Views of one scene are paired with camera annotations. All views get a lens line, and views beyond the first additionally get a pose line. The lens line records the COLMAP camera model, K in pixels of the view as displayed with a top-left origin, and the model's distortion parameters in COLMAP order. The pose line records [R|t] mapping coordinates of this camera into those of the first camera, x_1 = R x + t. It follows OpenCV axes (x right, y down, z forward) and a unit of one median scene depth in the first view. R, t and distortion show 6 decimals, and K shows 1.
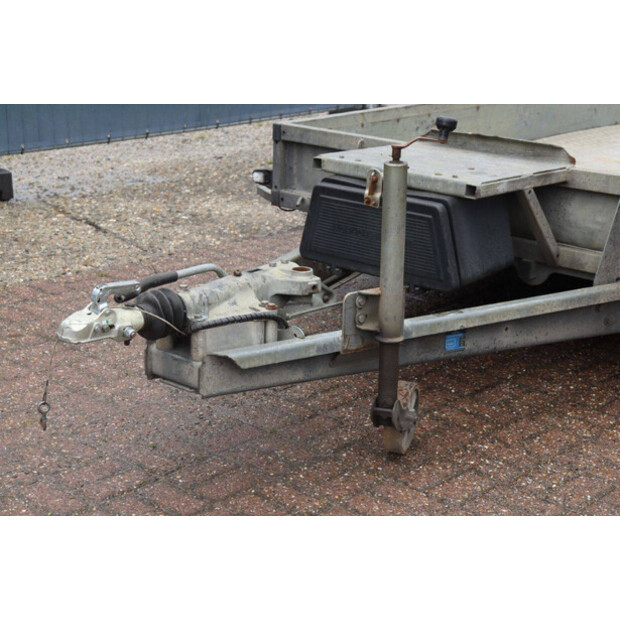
lens RADIAL K [[1165.2, 0, 310.0], [0, 1165.2, 310.0], [0, 0, 1]] dist [0.266090, 0.022548]
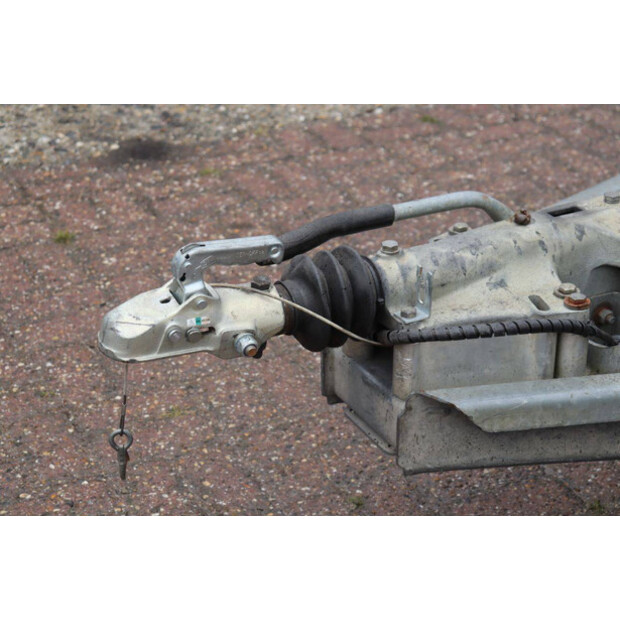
lens RADIAL K [[1451.2, 0, 310.0], [0, 1451.2, 310.0], [0, 0, 1]] dist [0.335523, 0.019889]
pose [[0.926134, 0.140058, -0.350229, 0.077820], [-0.082393, 0.981202, 0.174509, -0.097155], [0.368087, -0.132763, 0.920264, 0.423844]]
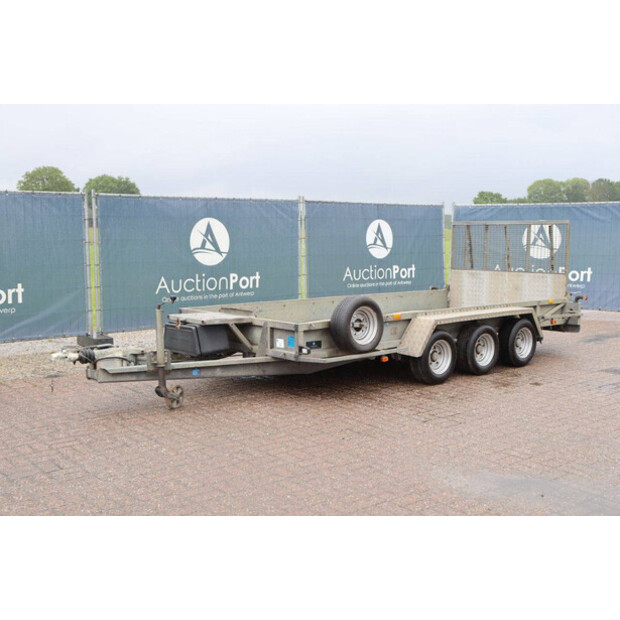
lens RADIAL K [[789.9, 0, 310.0], [0, 789.9, 310.0], [0, 0, 1]] dist [0.078171, 0.016595]
pose [[0.983762, -0.022968, -0.178005, 0.875773], [-0.015125, 0.977642, -0.209733, 0.329915], [0.178842, 0.209019, 0.961419, -1.045662]]
